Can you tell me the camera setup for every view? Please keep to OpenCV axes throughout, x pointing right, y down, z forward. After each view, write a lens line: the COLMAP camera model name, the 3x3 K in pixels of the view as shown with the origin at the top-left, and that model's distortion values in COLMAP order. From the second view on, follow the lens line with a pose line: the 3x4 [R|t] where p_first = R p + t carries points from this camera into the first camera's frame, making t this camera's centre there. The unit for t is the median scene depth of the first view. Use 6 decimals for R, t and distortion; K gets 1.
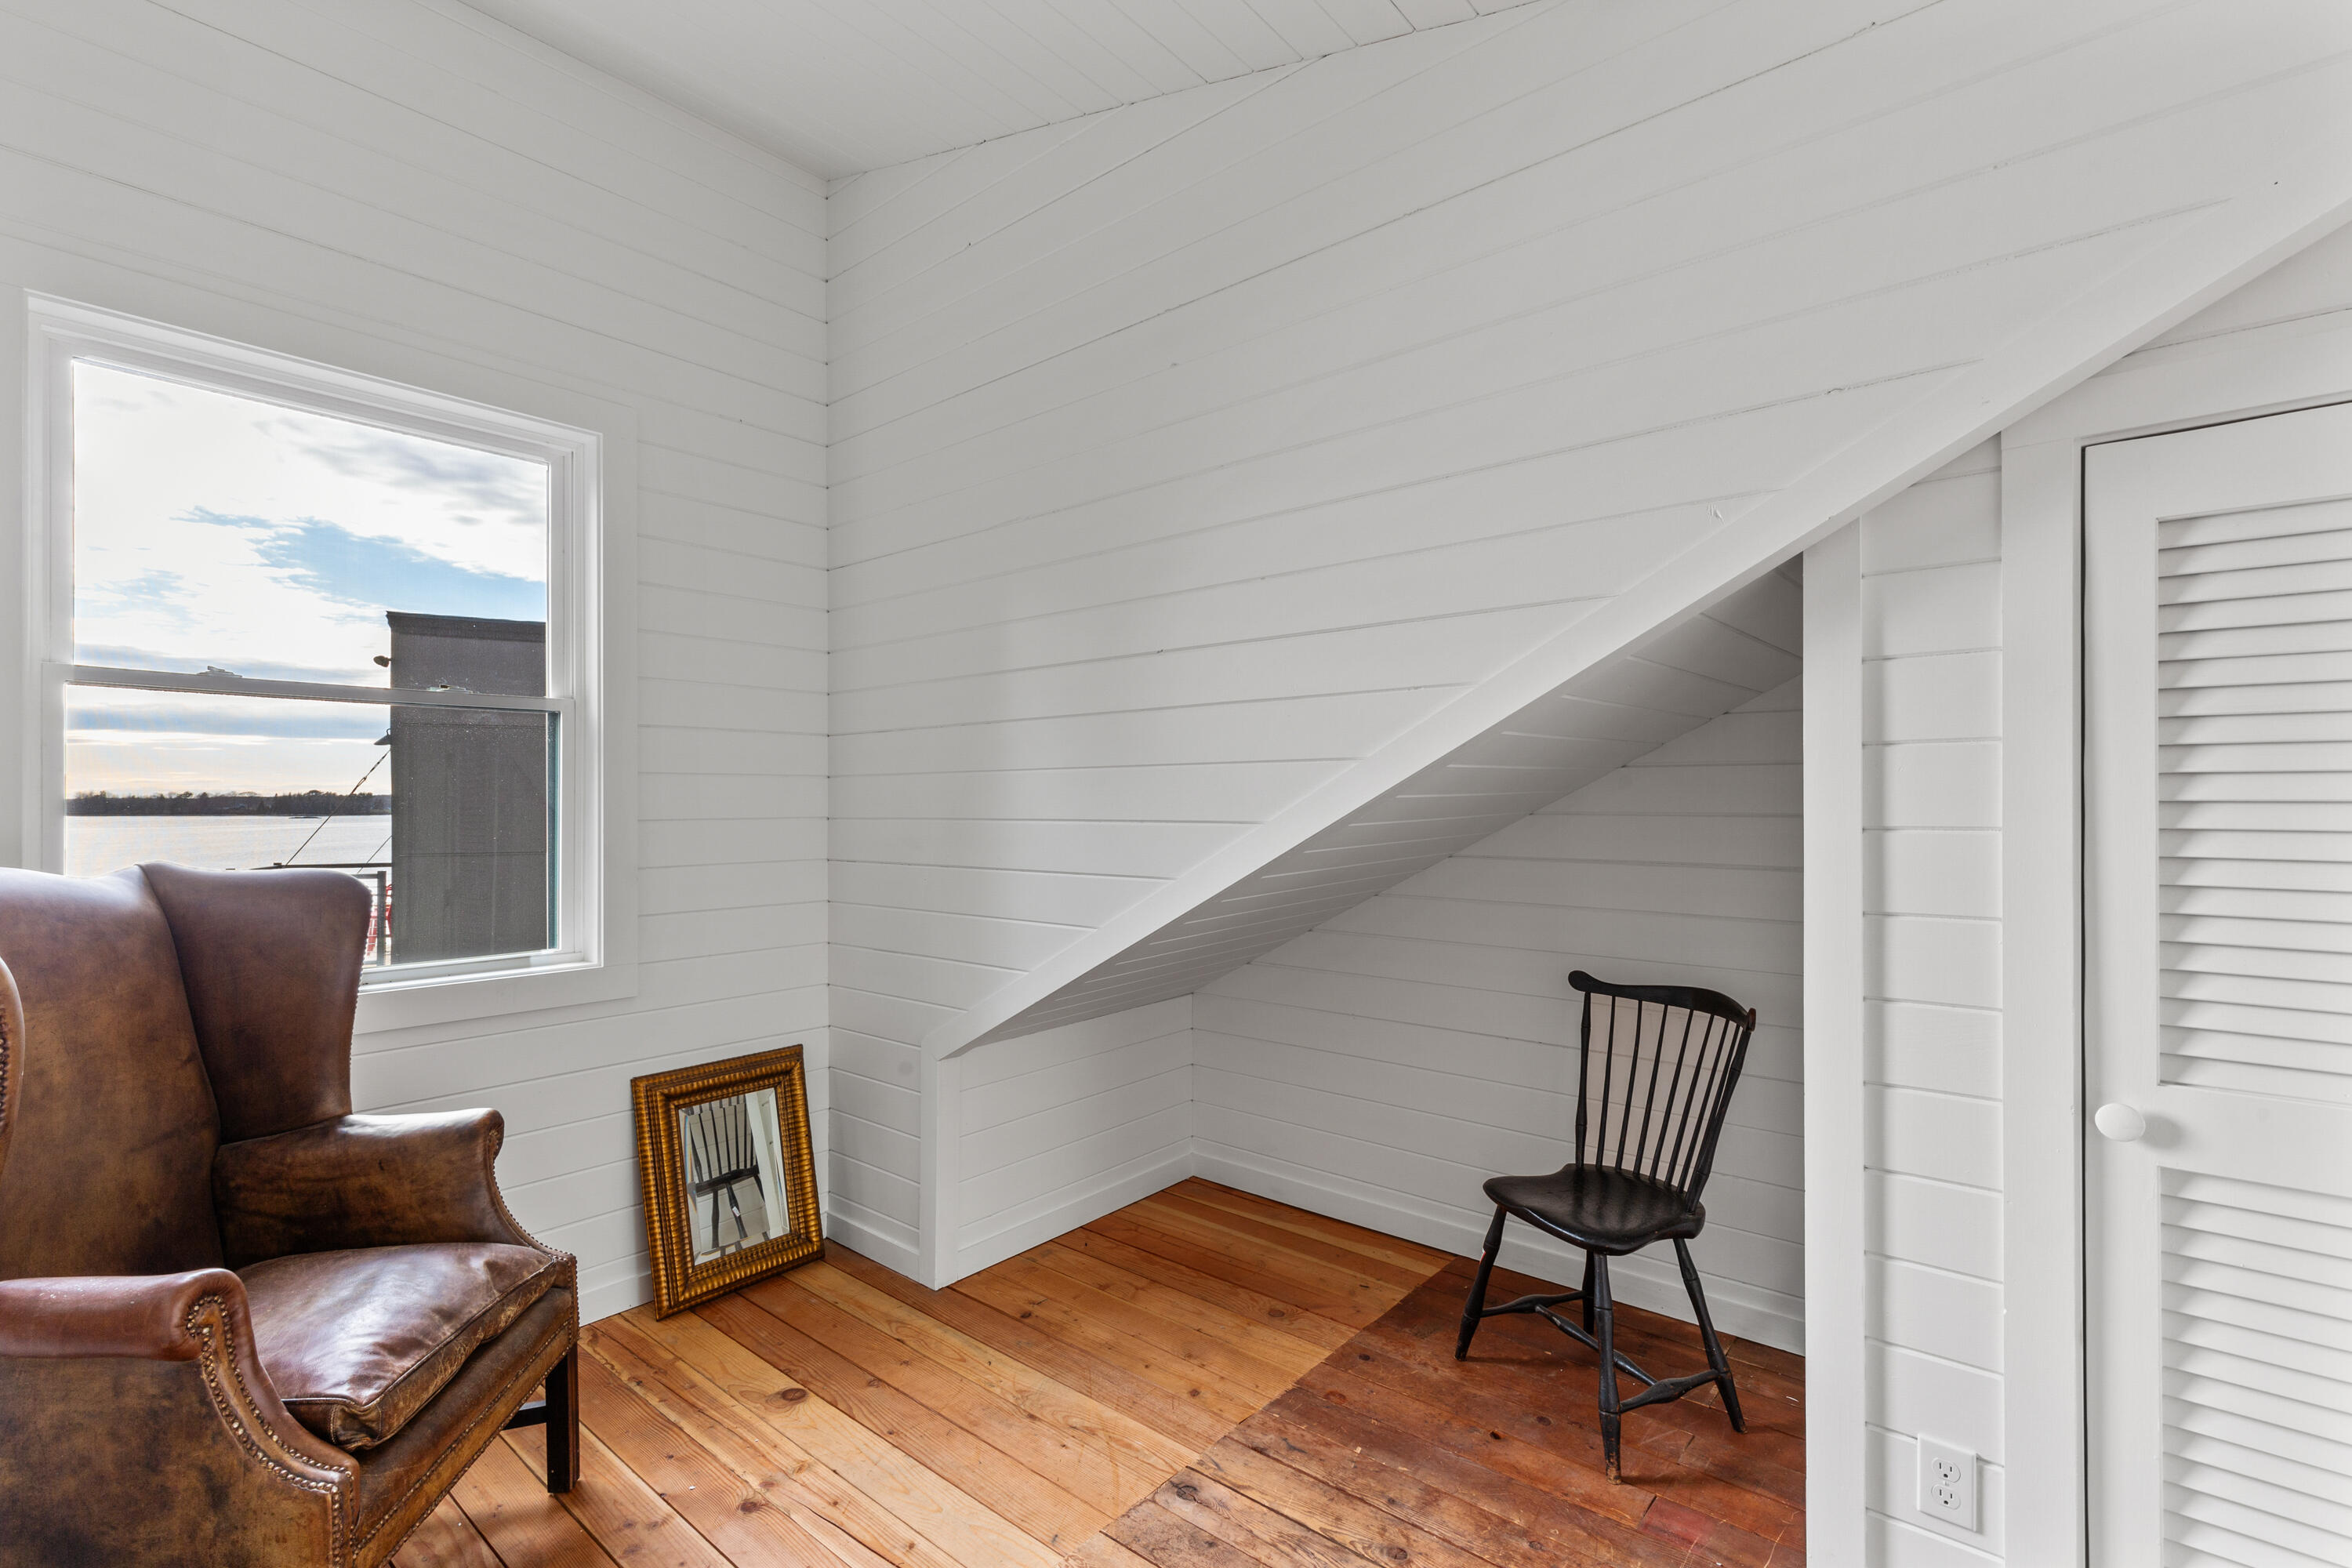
lens RADIAL K [[1074.5, 0, 1145.3], [0, 1074.5, 804.1], [0, 0, 1]] dist [0.004121, 0.000560]
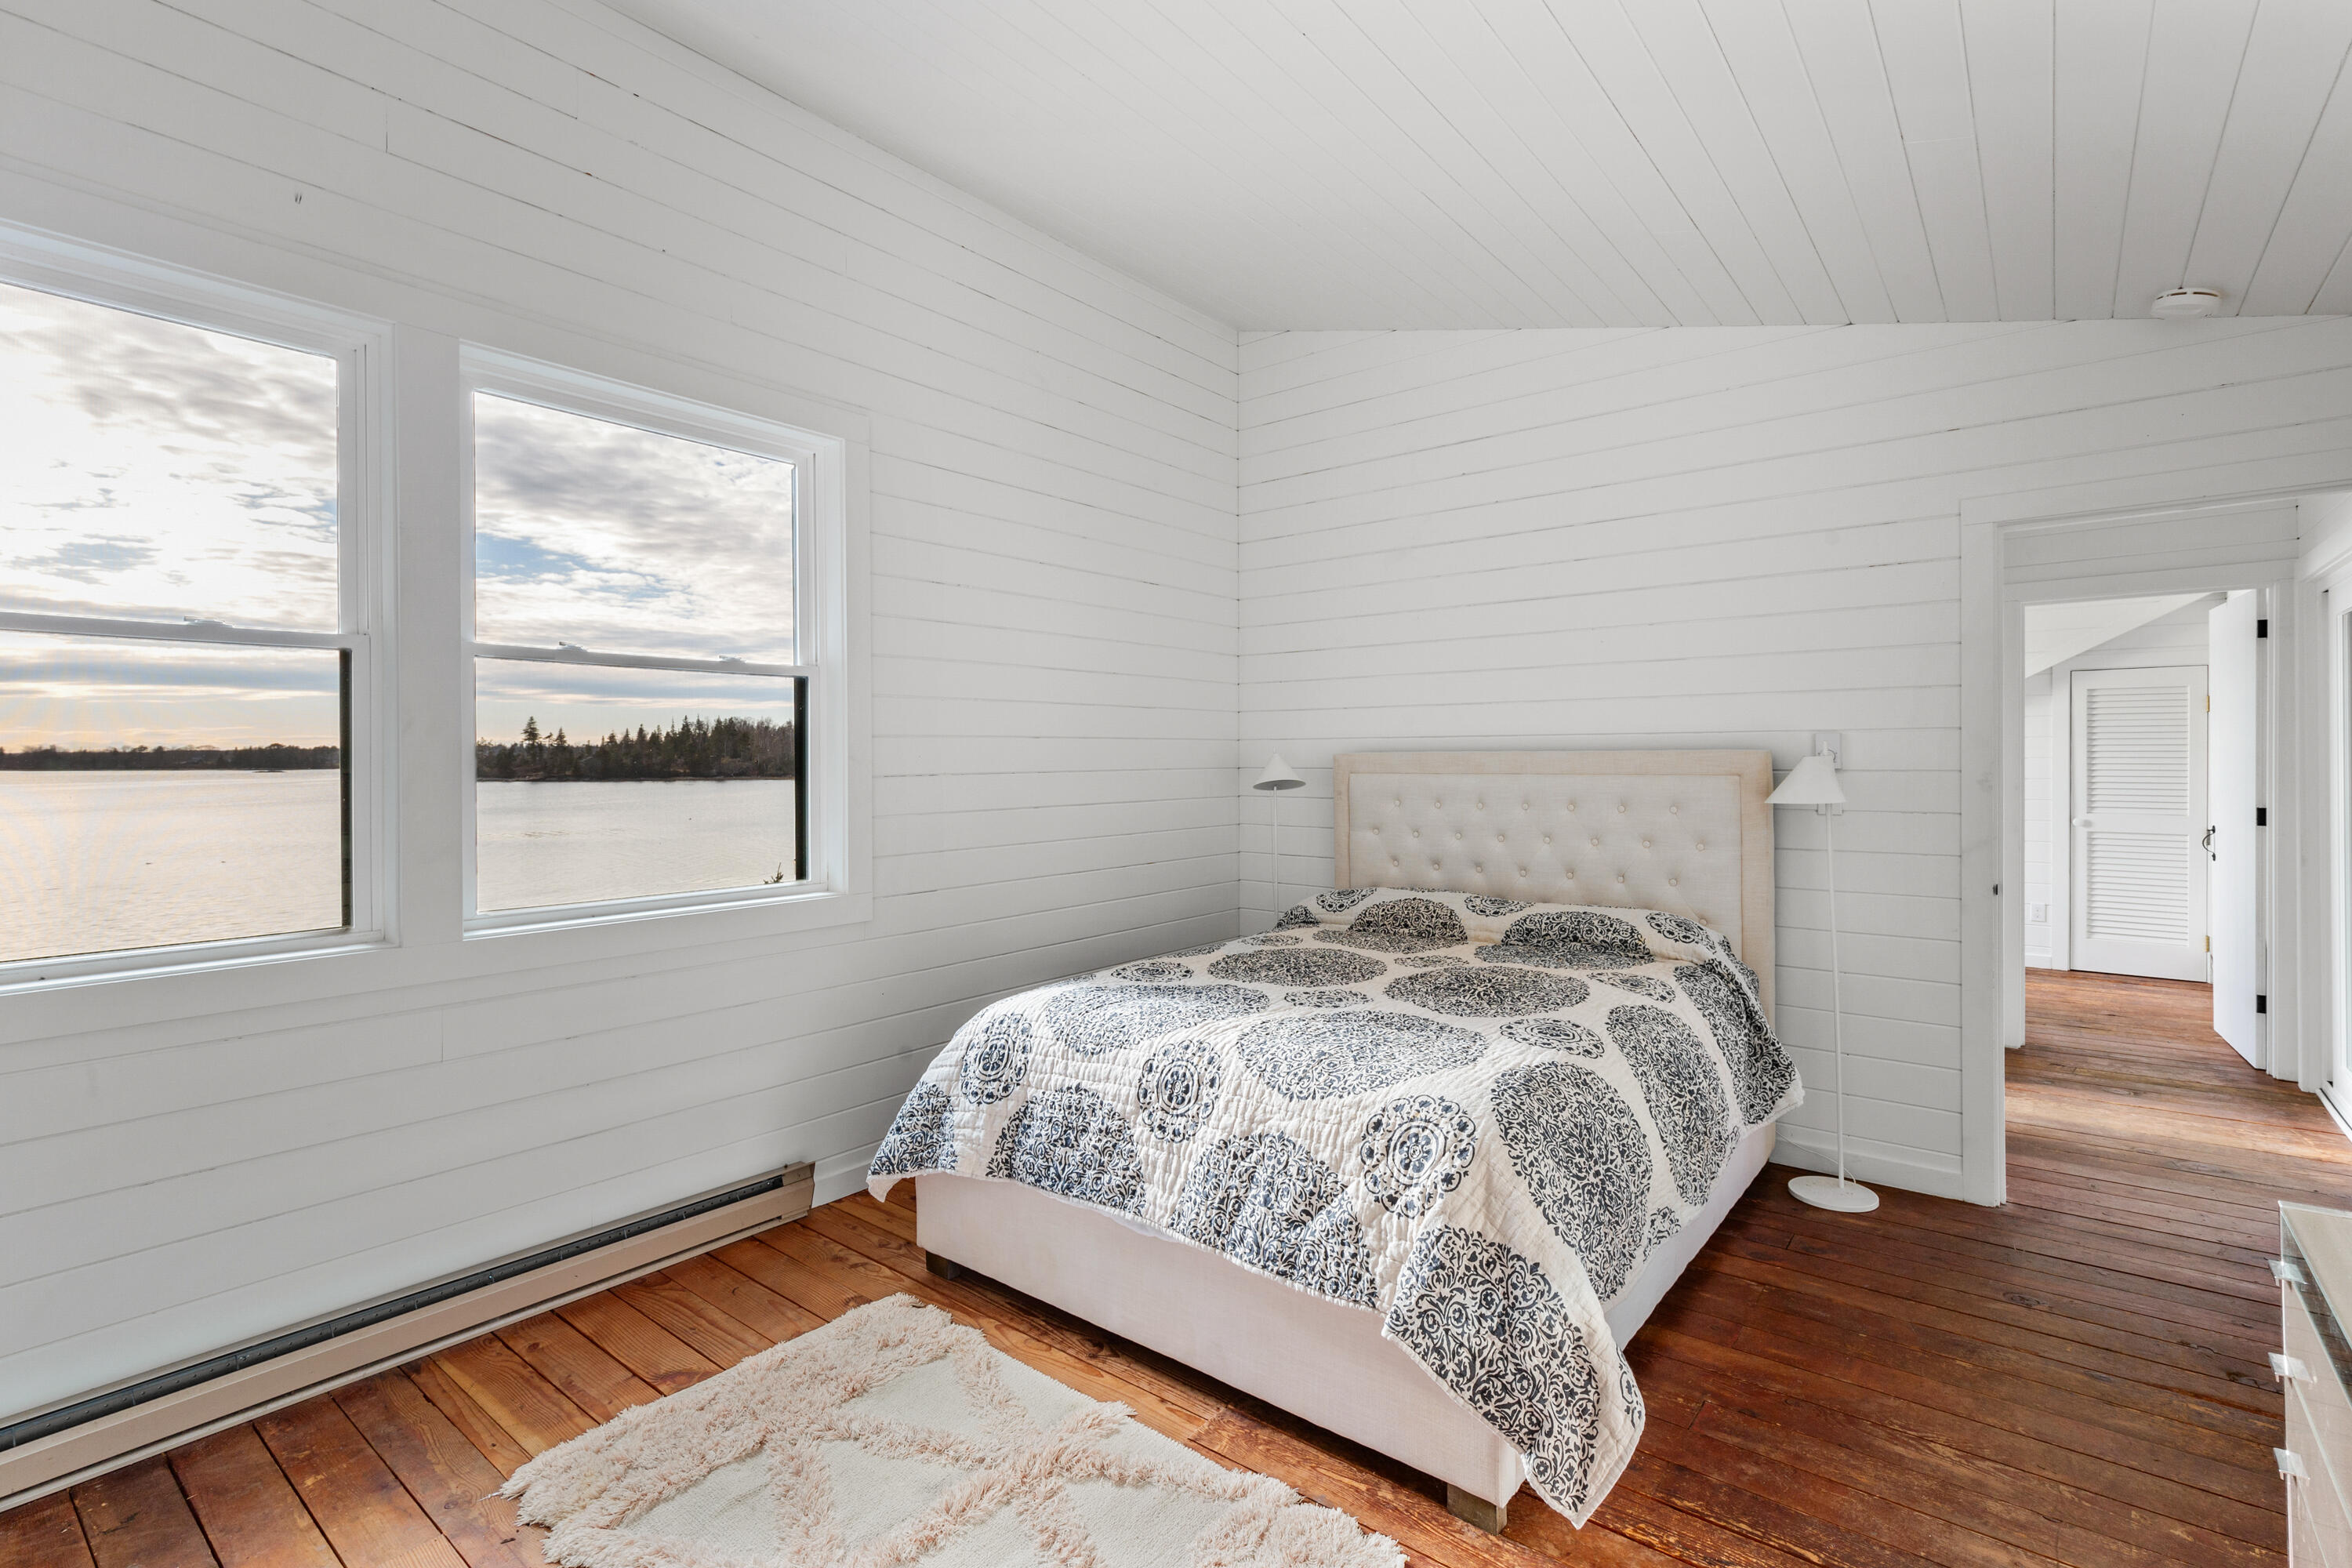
lens RADIAL K [[1074.5, 0, 1193.6], [0, 1074.5, 766.5], [0, 0, 1]] dist [0.004121, 0.000560]
pose [[0.999371, 0.002799, 0.035346, -2.941950], [-0.003066, 0.999967, 0.007490, 0.036991], [-0.035324, -0.007594, 0.999347, -3.356330]]
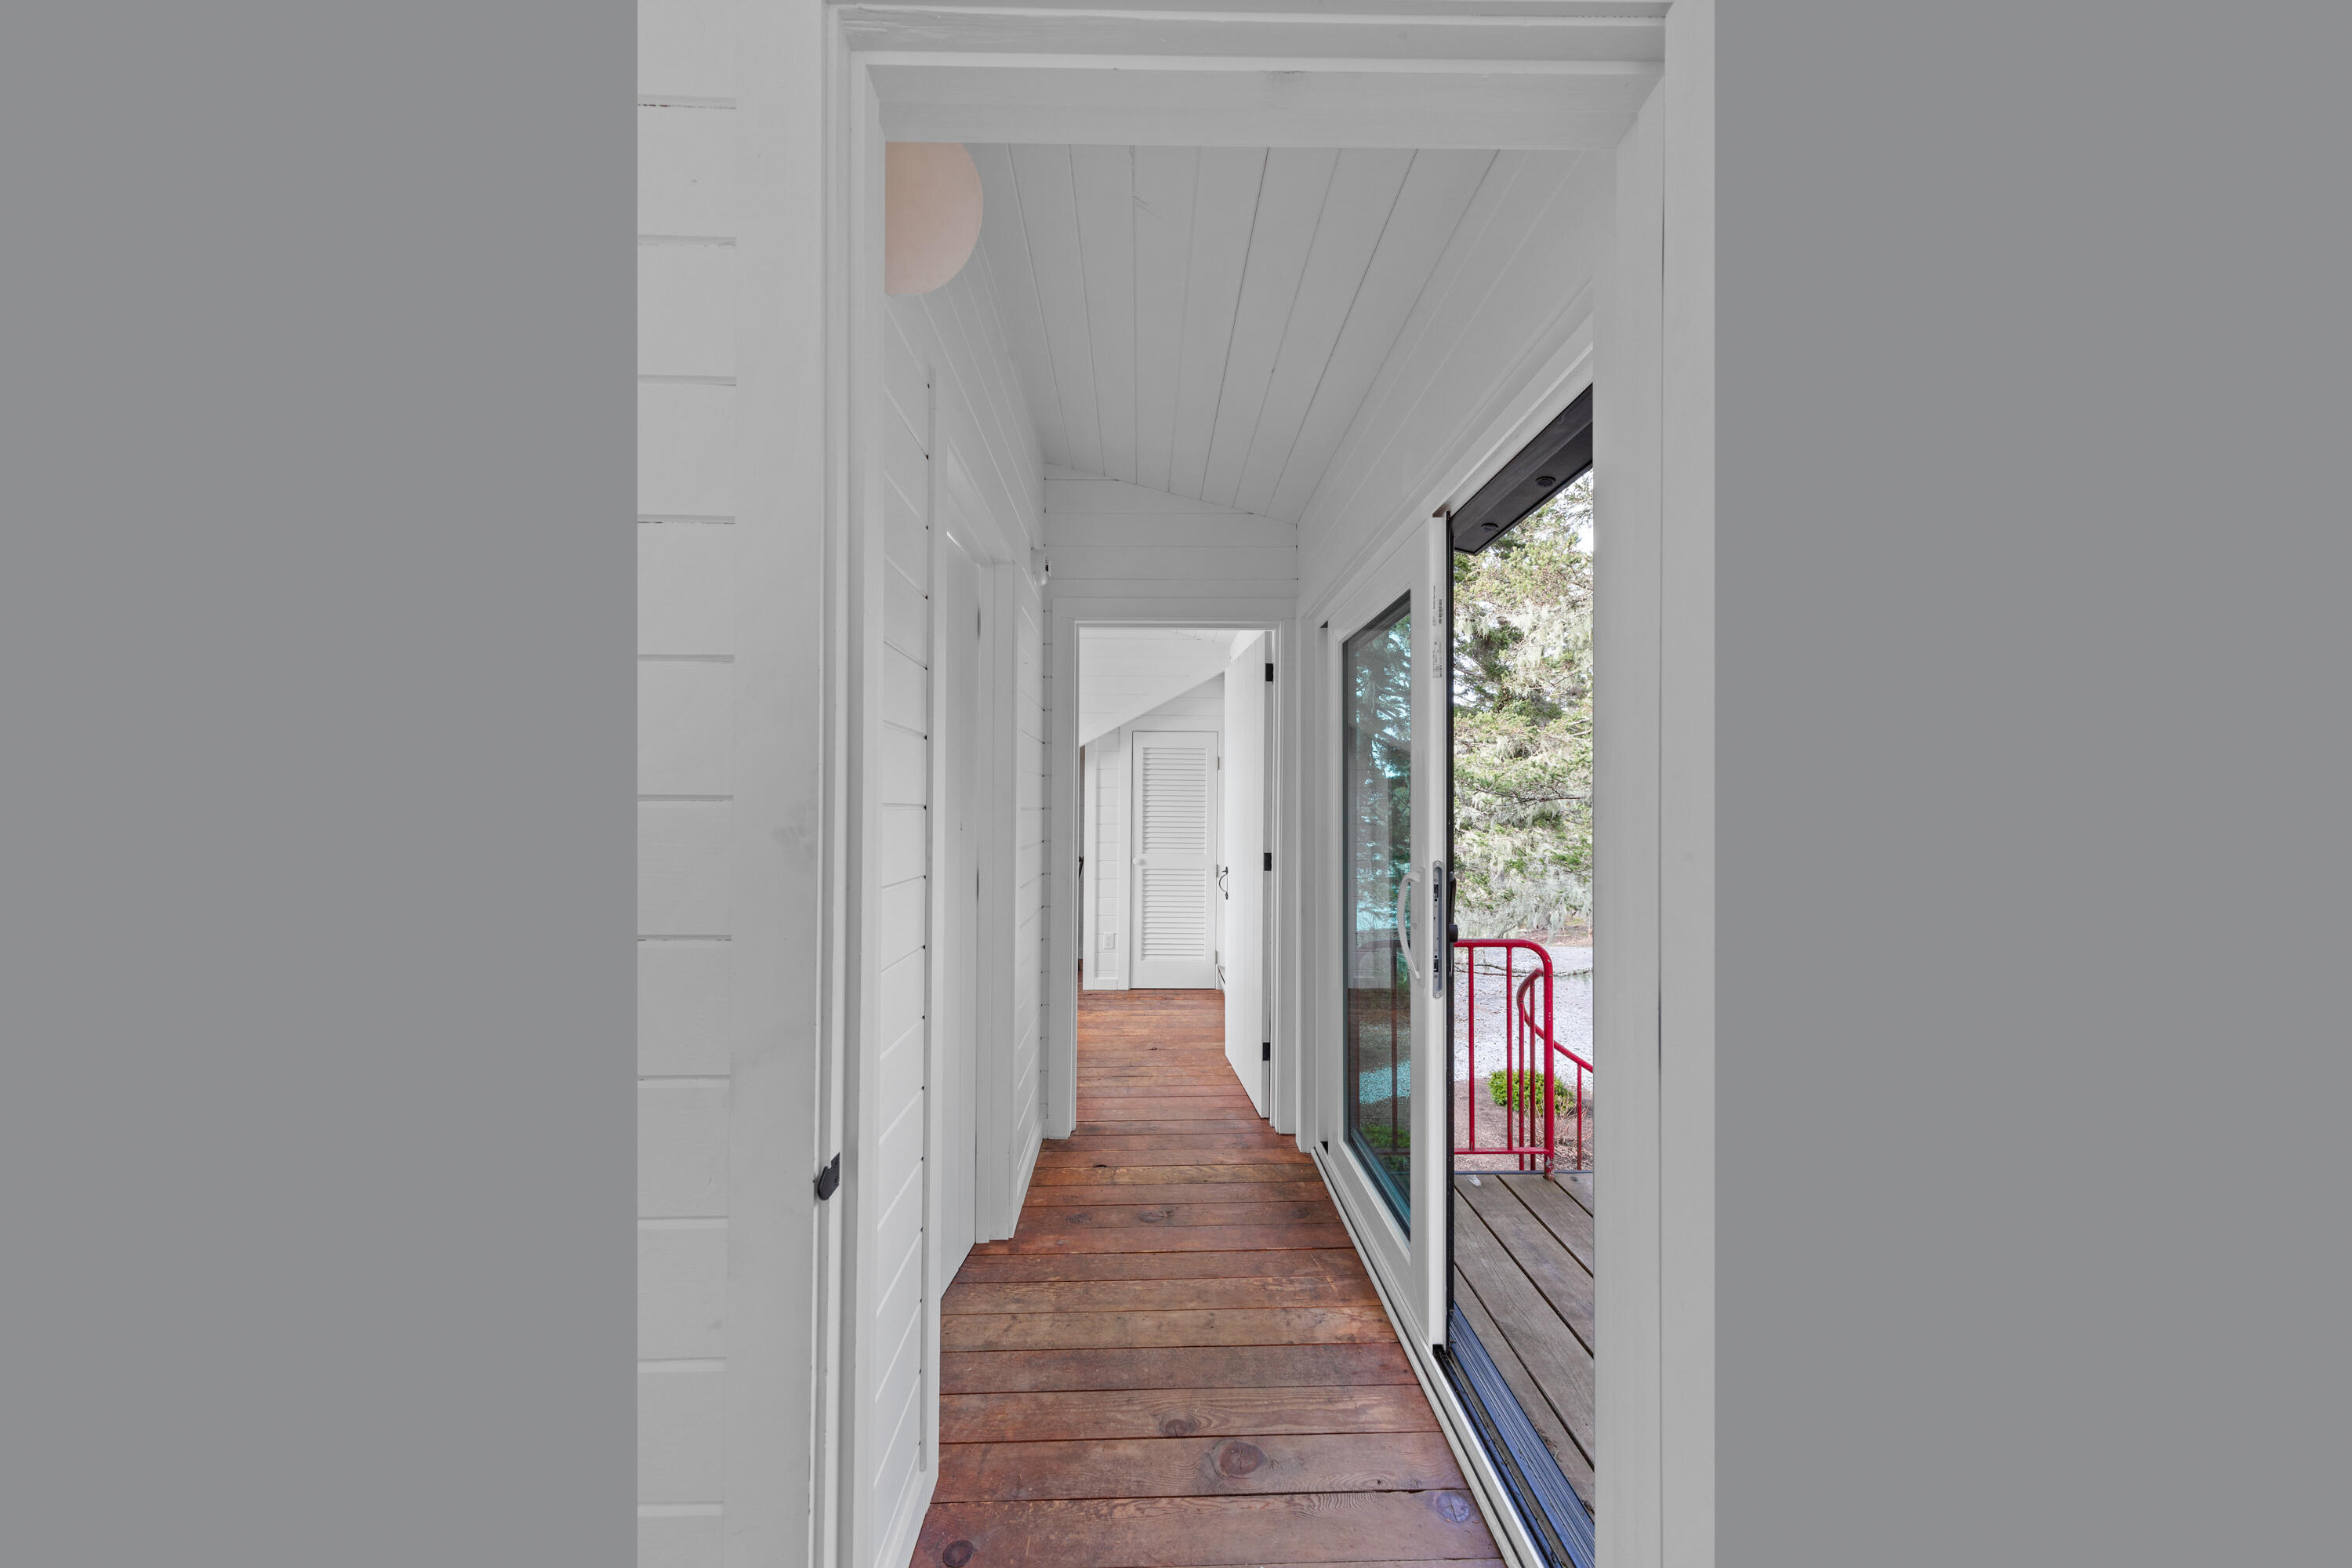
lens RADIAL K [[1074.5, 0, 1175.3], [0, 1074.5, 793.6], [0, 0, 1]] dist [0.004121, 0.000560]
pose [[0.728413, 0.021496, 0.684801, -2.530342], [-0.014612, 0.999768, -0.015840, 0.044545], [-0.684982, 0.001532, 0.728558, -2.919154]]
